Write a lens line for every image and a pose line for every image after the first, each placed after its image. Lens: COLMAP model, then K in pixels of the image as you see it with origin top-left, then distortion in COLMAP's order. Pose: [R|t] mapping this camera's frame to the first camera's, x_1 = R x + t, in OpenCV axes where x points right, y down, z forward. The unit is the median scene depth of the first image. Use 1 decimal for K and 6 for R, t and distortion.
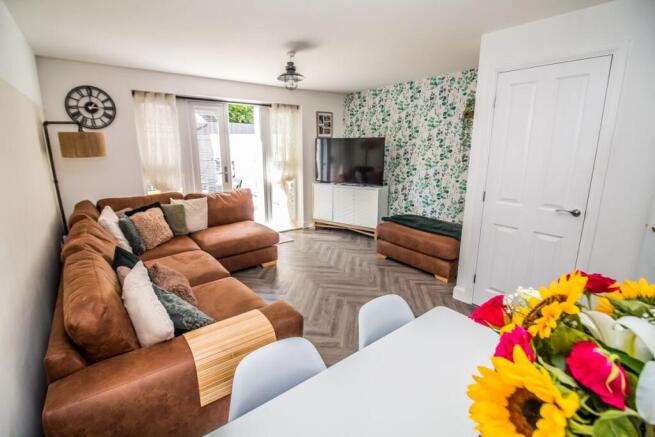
lens RADIAL K [[301.4, 0, 326.9], [0, 301.4, 209.2], [0, 0, 1]] dist [0.000546, -0.000384]
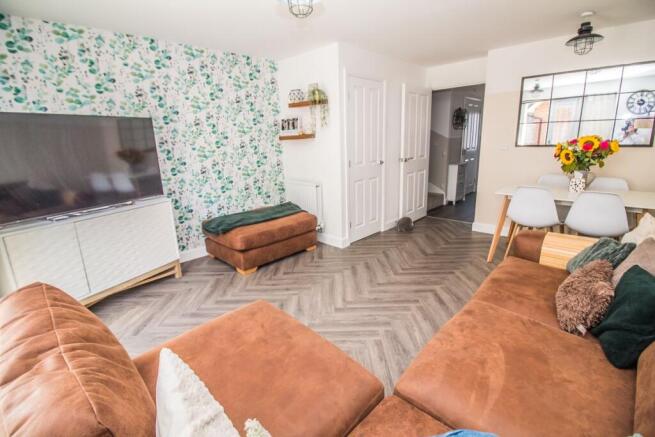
lens RADIAL K [[349.3, 0, 327.5], [0, 349.3, 218.5], [0, 0, 1]] dist [-0.026170, -0.001362]
pose [[-0.208904, -0.239320, 0.948201, -0.646340], [0.205187, 0.937285, 0.281771, -0.177910], [-0.956168, 0.253422, -0.146697, 0.834436]]
